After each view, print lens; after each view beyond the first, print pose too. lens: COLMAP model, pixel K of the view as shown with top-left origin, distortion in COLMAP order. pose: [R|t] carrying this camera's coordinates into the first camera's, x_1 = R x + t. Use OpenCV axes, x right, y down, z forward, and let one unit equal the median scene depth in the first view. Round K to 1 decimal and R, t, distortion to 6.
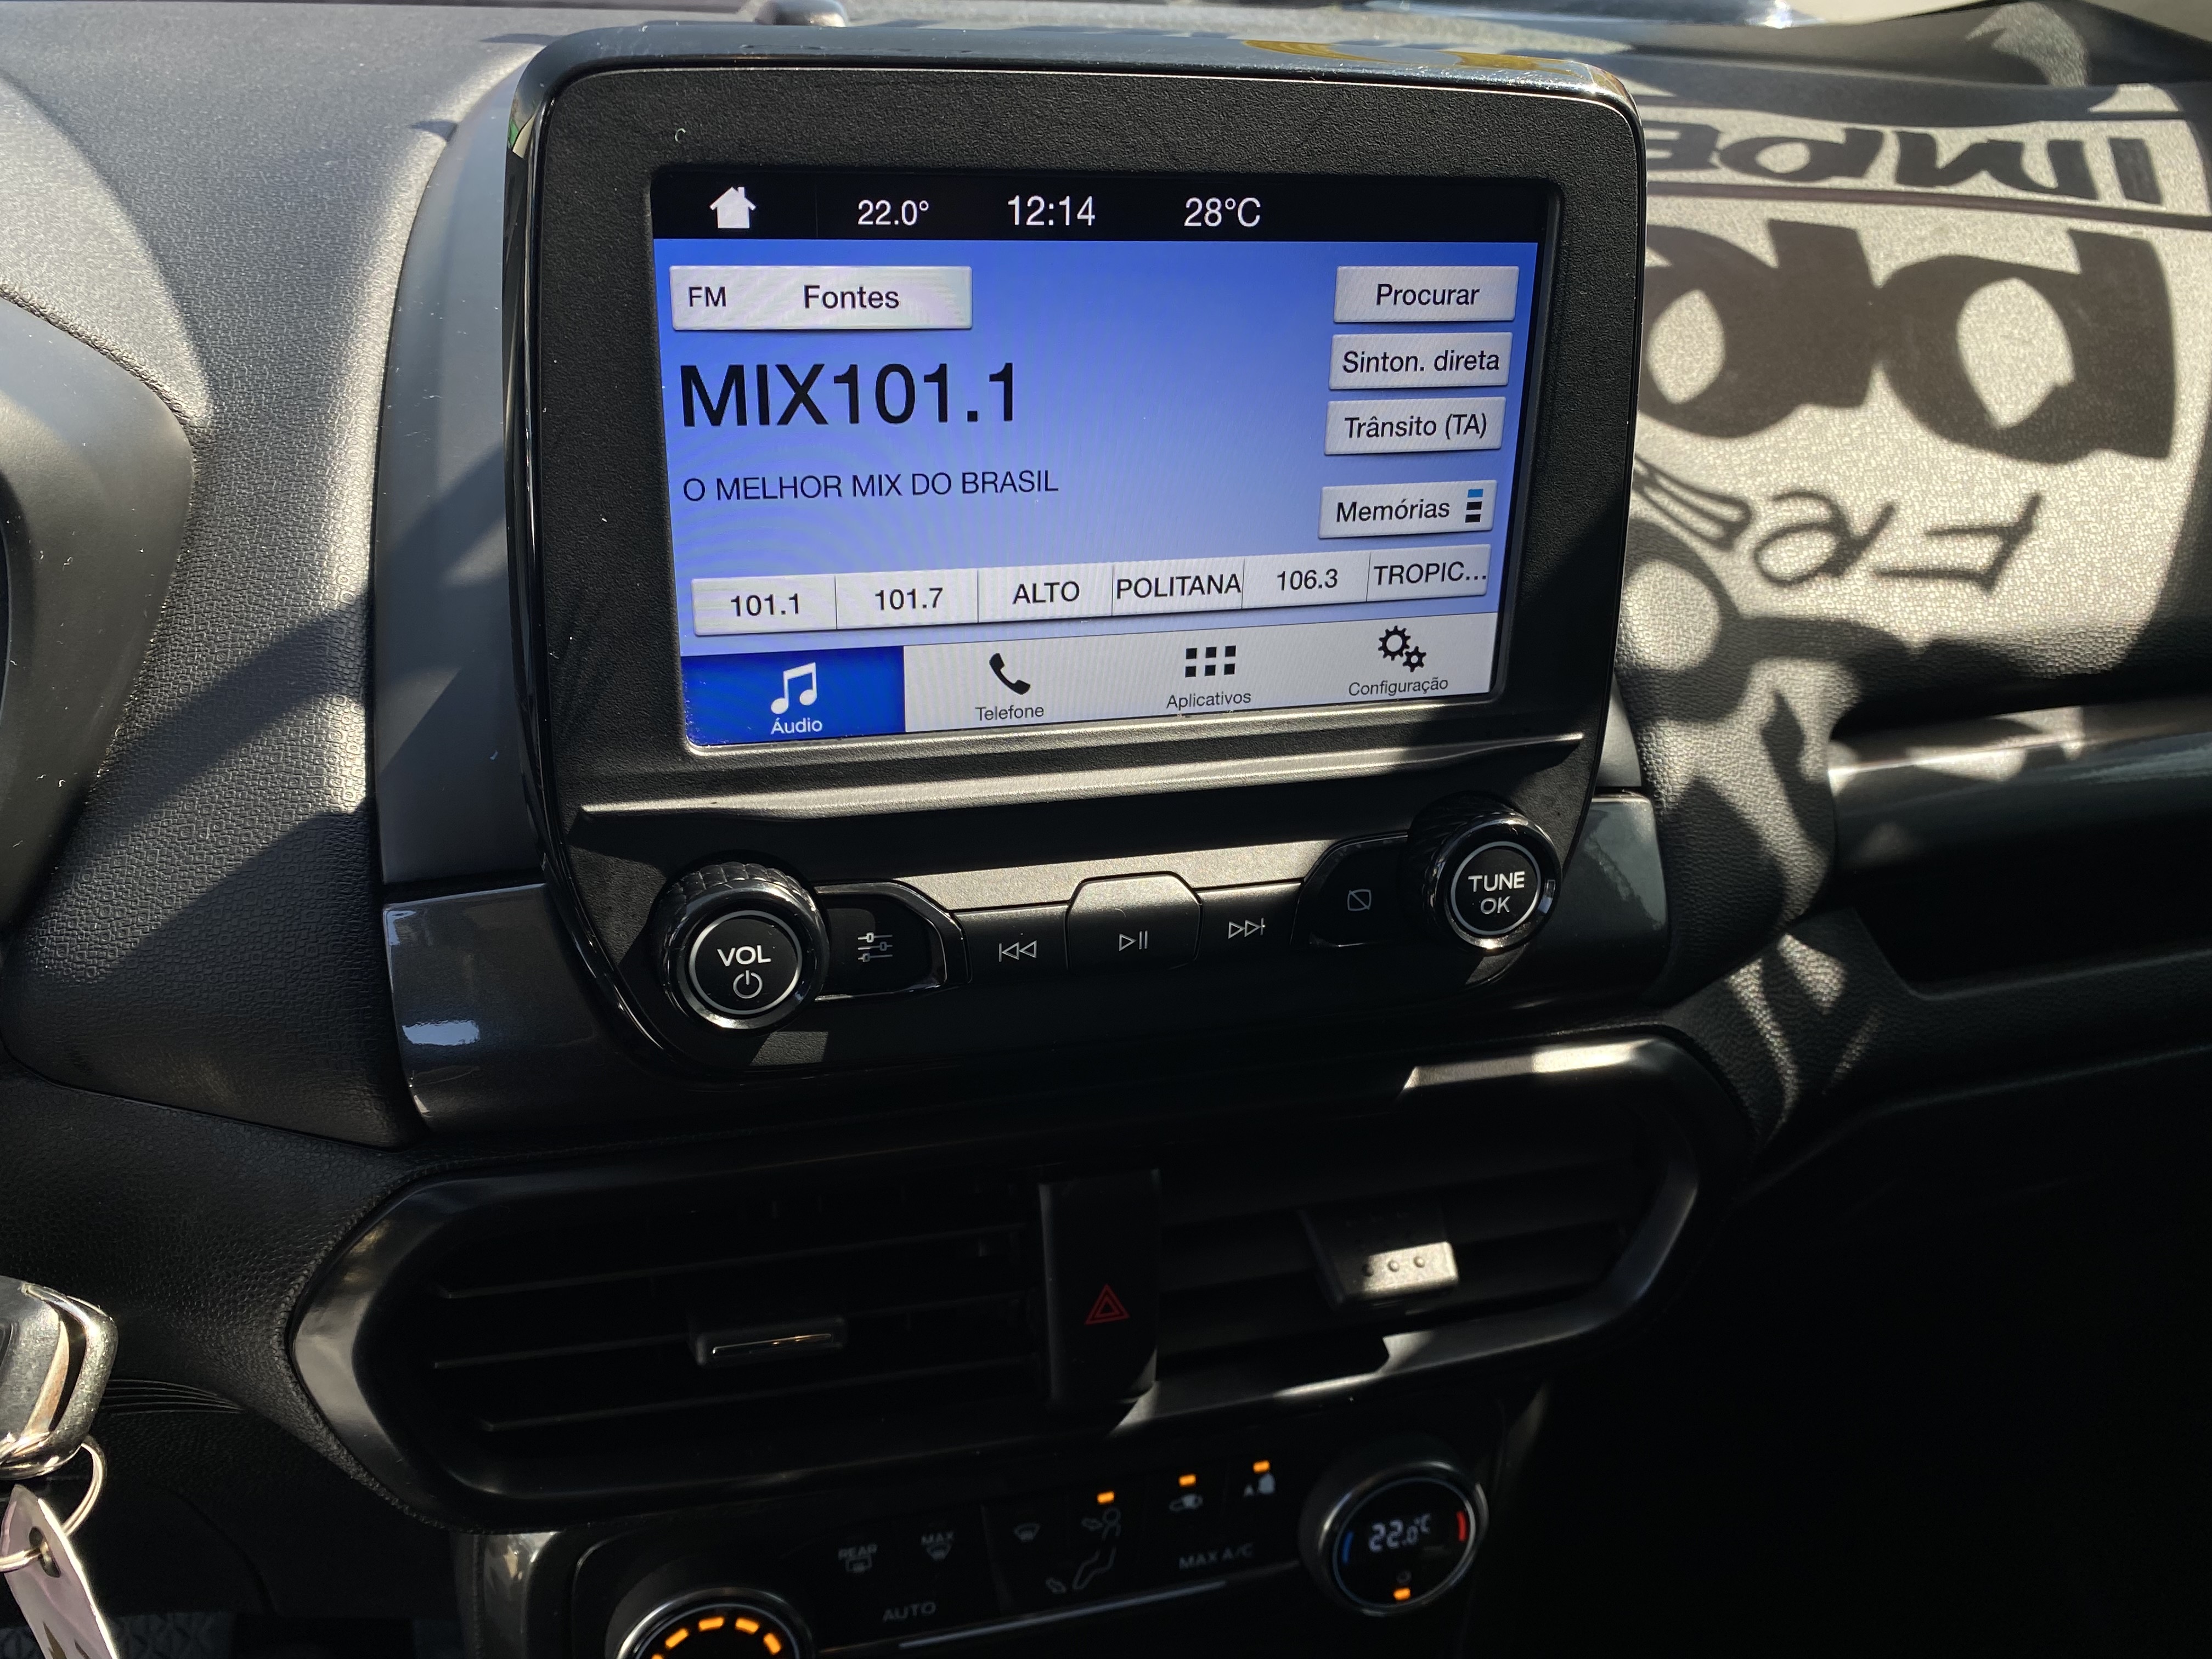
lens RADIAL K [[1881.5, 0, 1070.5], [0, 1881.5, 837.5], [0, 0, 1]] dist [0.018350, -0.050230]
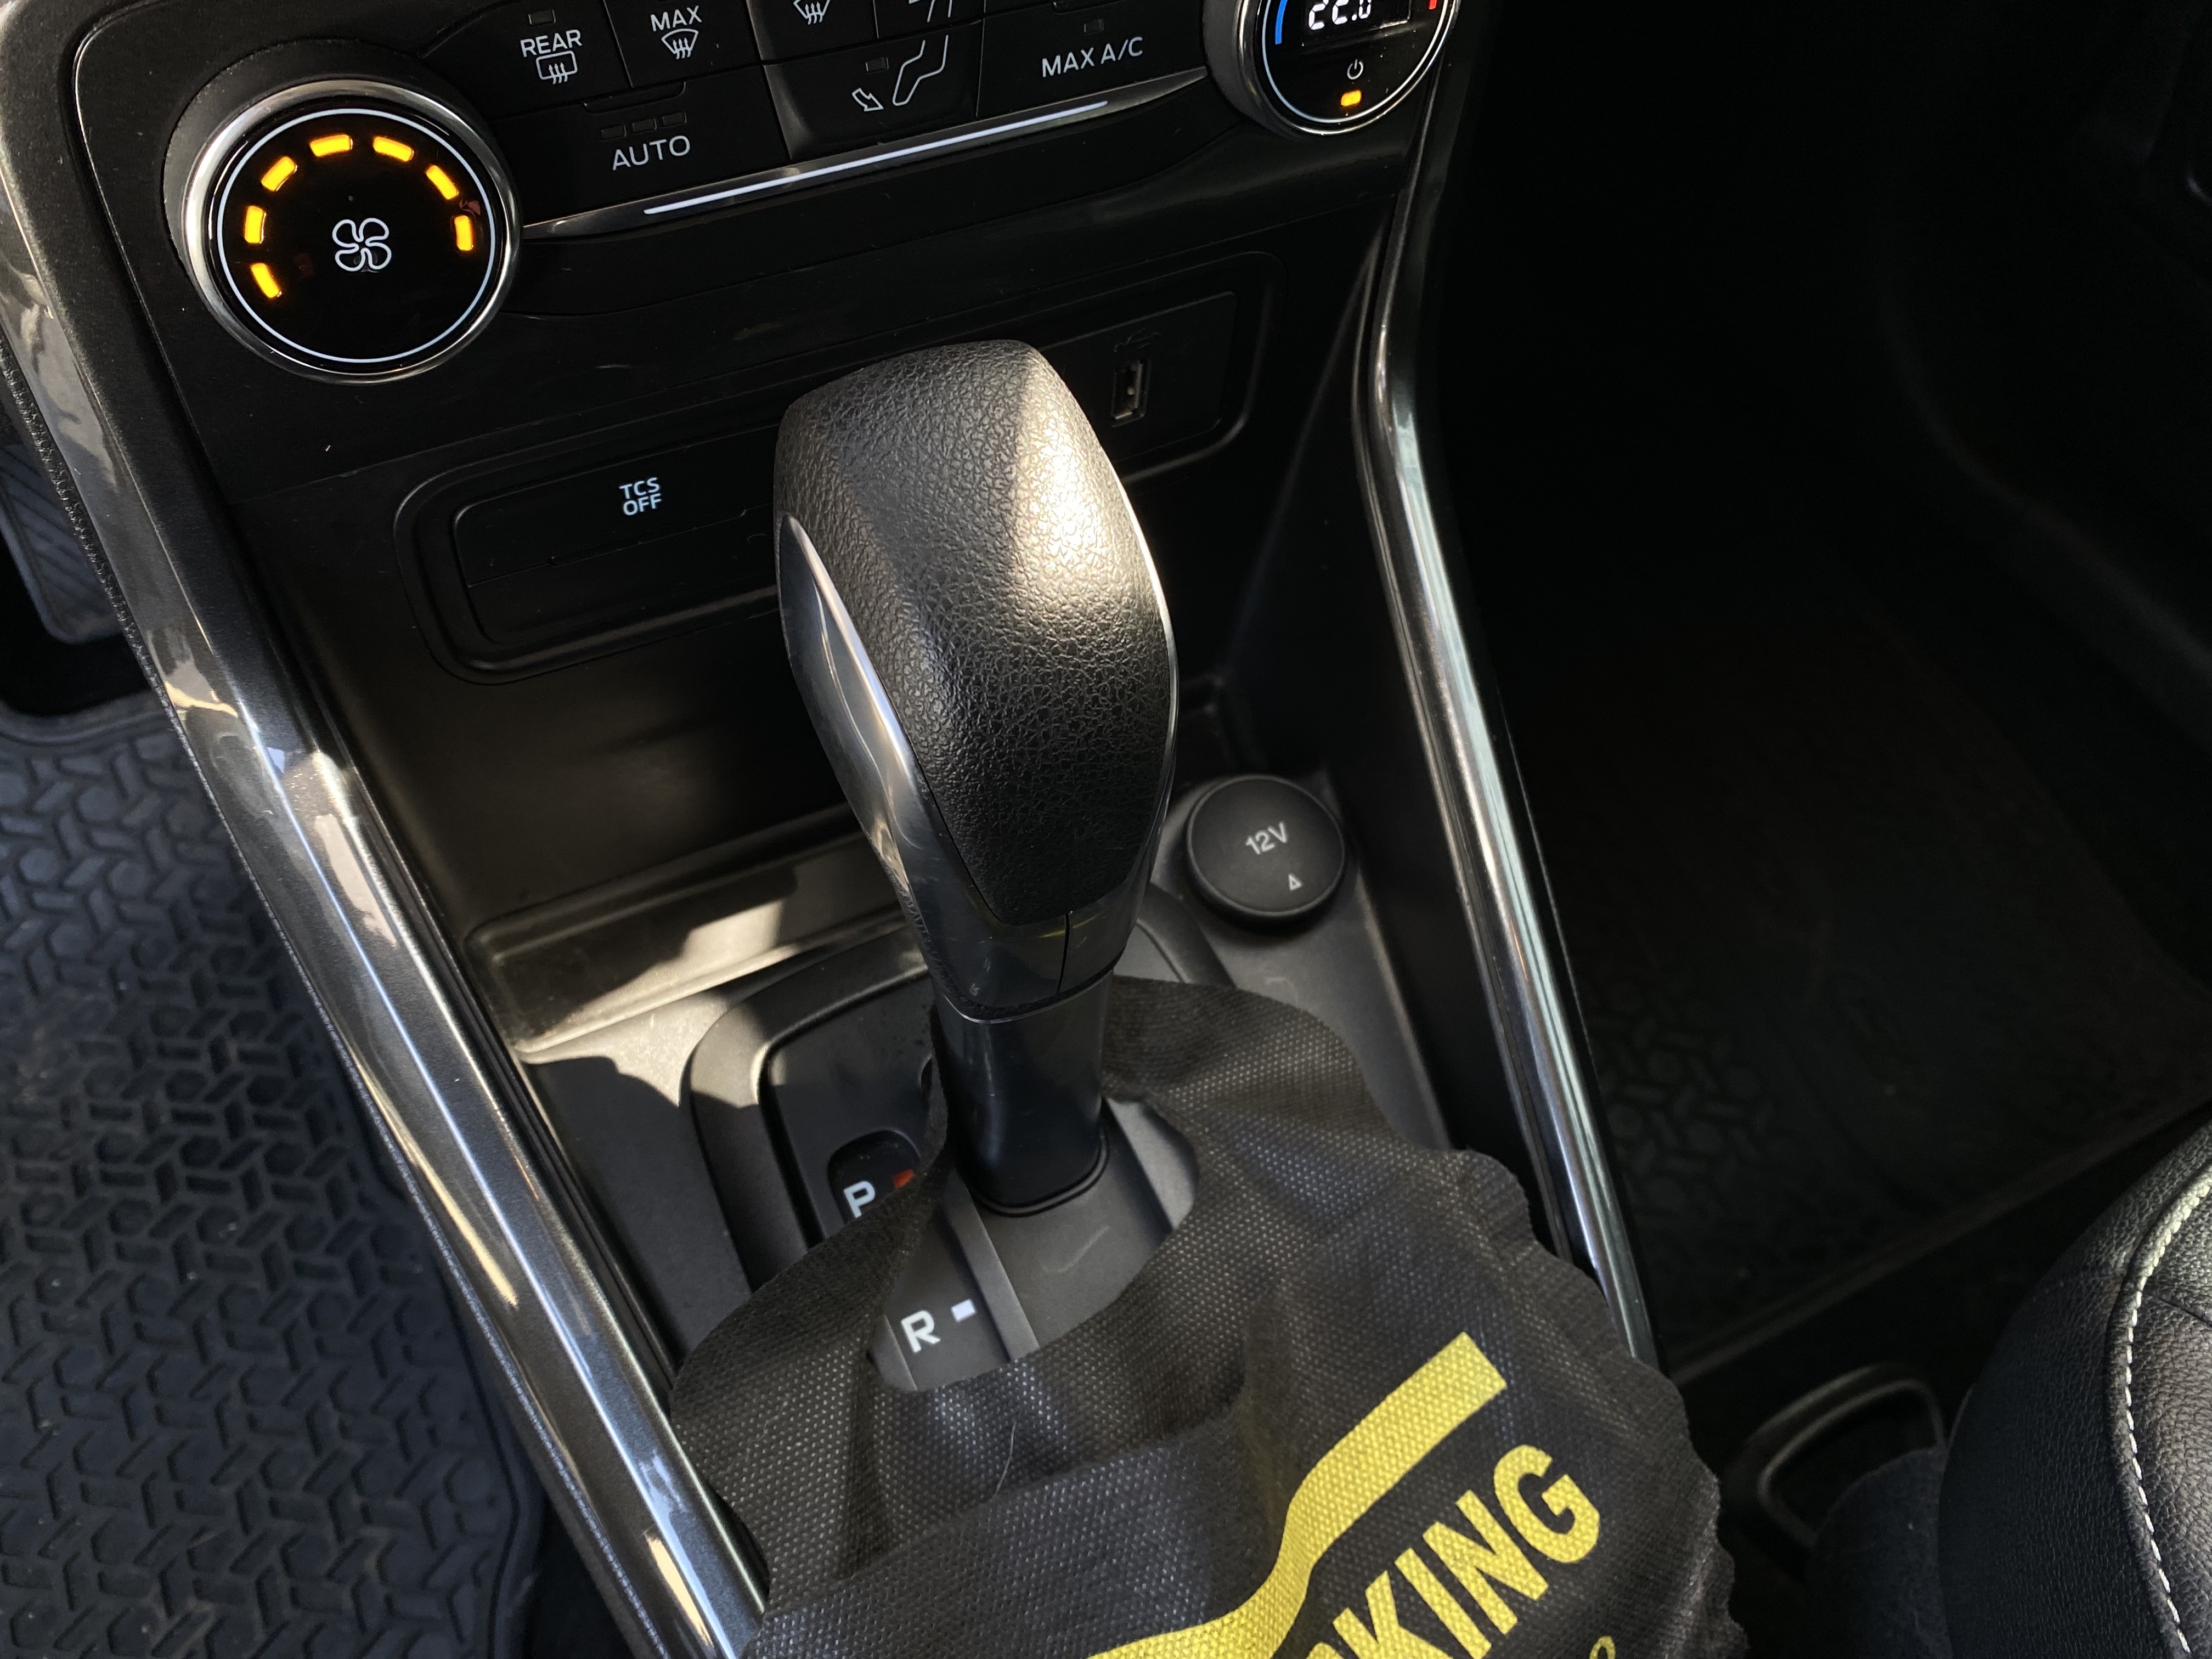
lens RADIAL K [[1881.5, 0, 1078.4], [0, 1881.5, 860.5], [0, 0, 1]] dist [0.018350, -0.050230]
pose [[0.978756, -0.152487, 0.137054, -0.071841], [0.071333, 0.879970, 0.469643, 0.352926], [-0.192218, -0.449889, 0.872154, 0.311833]]
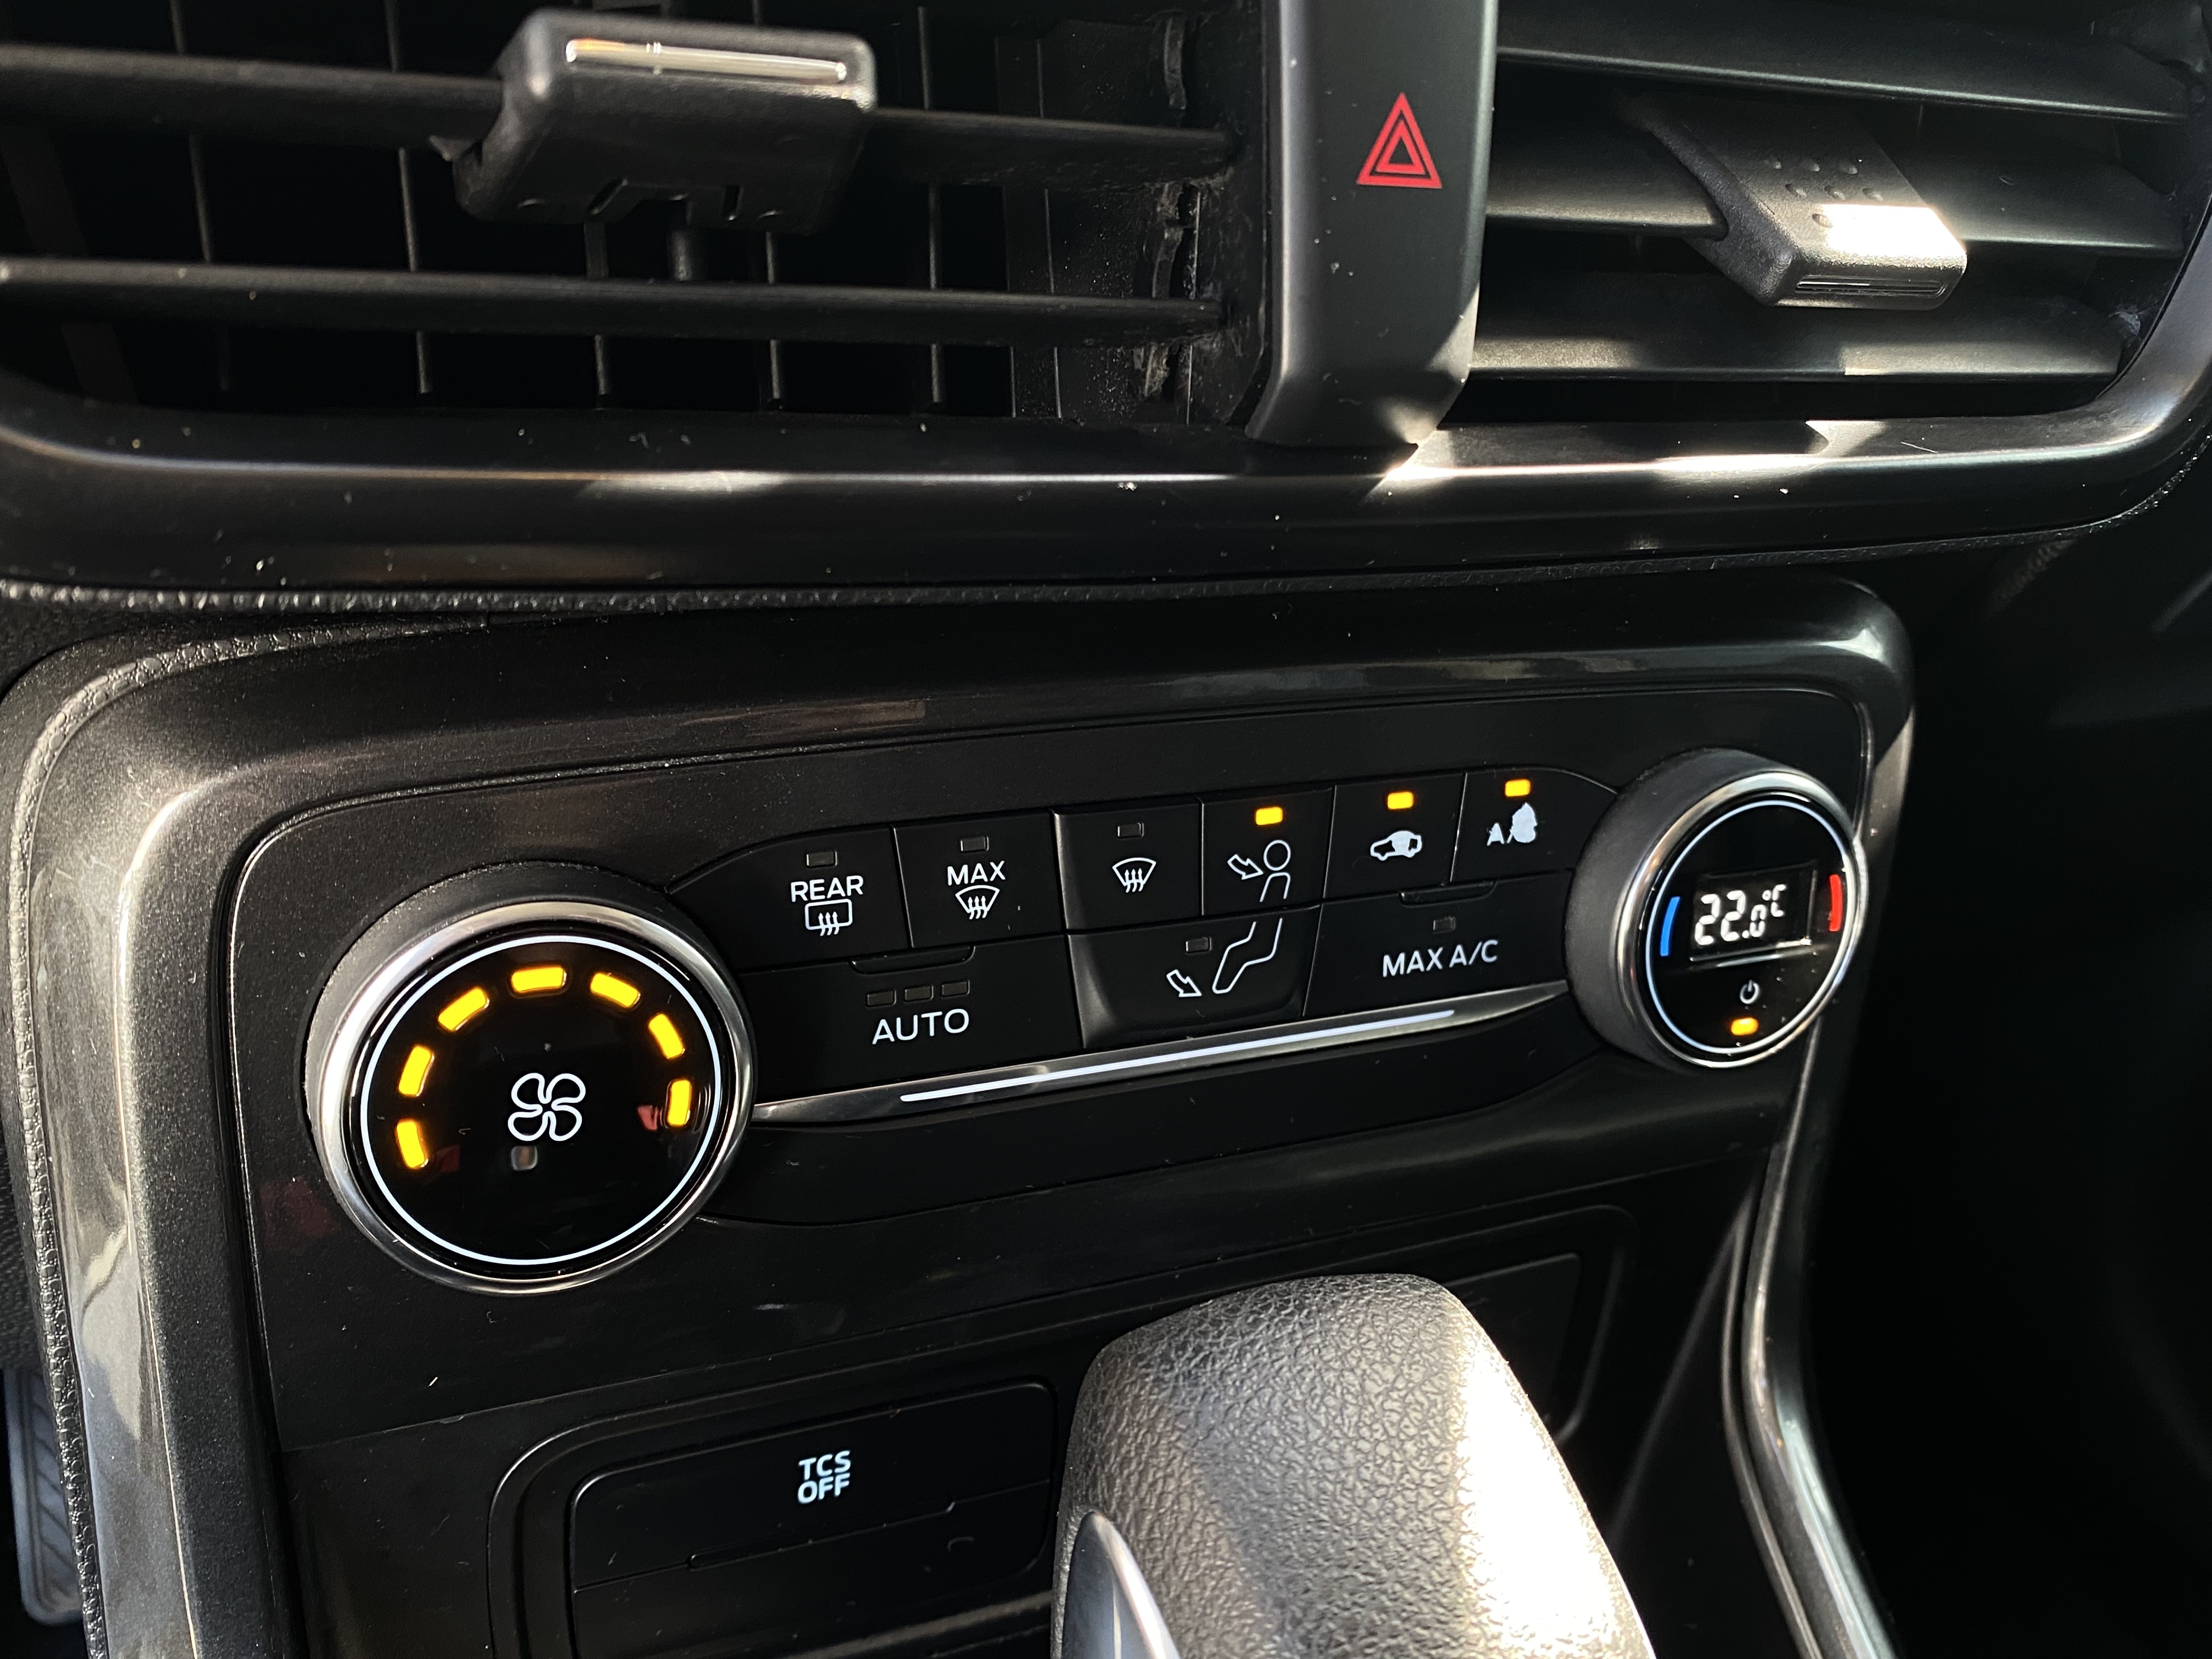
lens RADIAL K [[1881.5, 0, 1071.7], [0, 1881.5, 802.7], [0, 0, 1]] dist [0.018350, -0.050230]
pose [[0.989251, -0.020098, 0.144842, -0.125884], [0.029705, 0.997477, -0.064471, 0.409575], [-0.143180, 0.068080, 0.987352, 0.507774]]
